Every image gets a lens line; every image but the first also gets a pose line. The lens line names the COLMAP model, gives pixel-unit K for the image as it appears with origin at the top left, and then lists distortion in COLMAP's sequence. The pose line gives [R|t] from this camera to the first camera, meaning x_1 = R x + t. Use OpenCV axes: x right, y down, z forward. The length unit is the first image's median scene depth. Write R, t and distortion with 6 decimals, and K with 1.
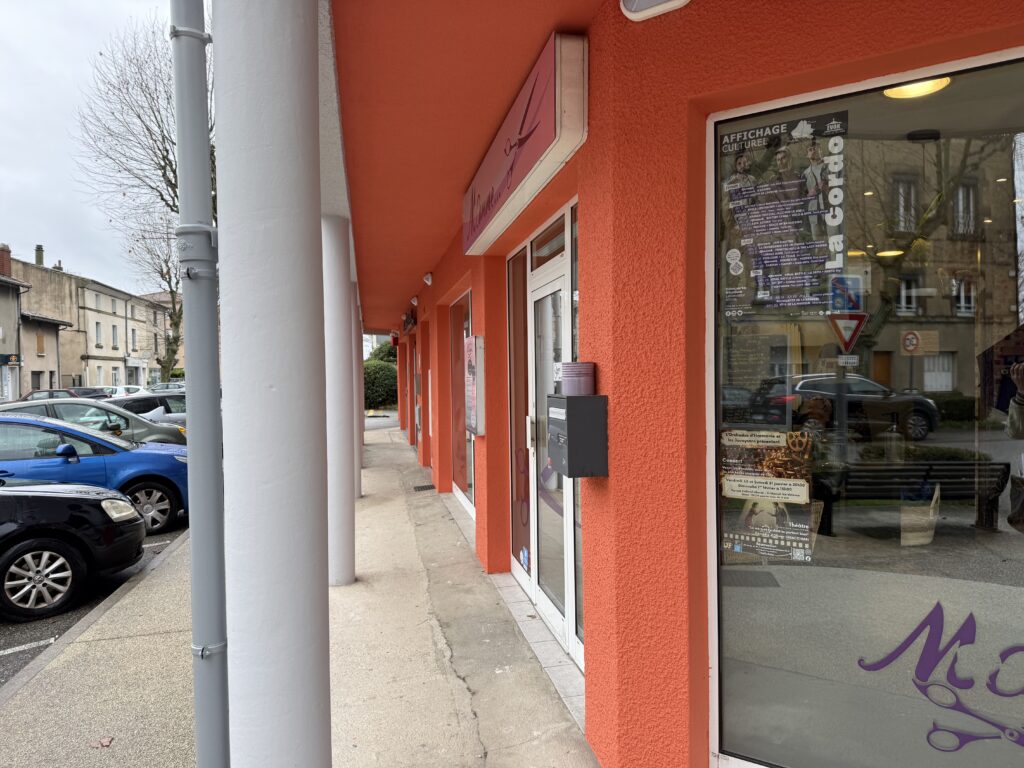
lens RADIAL K [[718.1, 0, 508.9], [0, 718.1, 389.5], [0, 0, 1]] dist [0.073297, -0.095158]
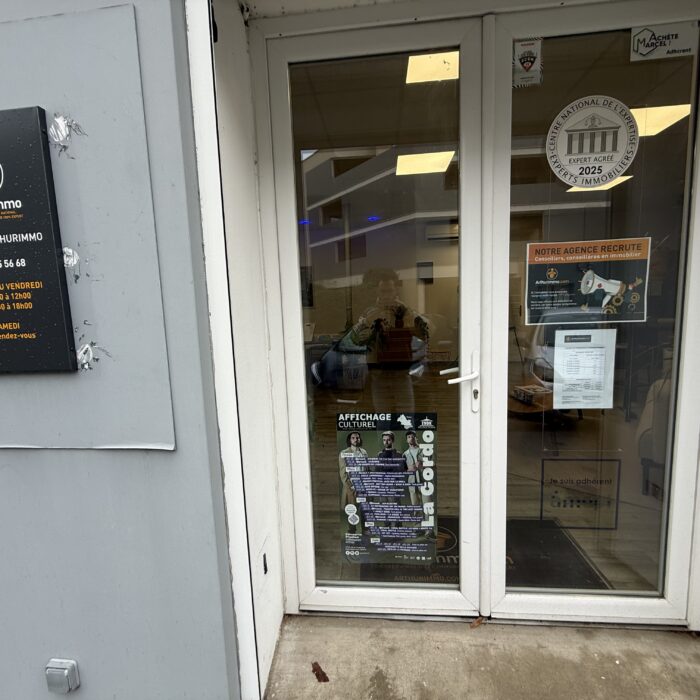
lens RADIAL K [[371.0, 0, 346.3], [0, 371.0, 349.3], [0, 0, 1]] dist [-0.001078, 0.000174]
pose [[0.871430, -0.074600, 0.484814, 0.010702], [0.037333, 0.995588, 0.086090, -0.278218], [-0.489097, -0.056922, 0.870370, 0.259952]]
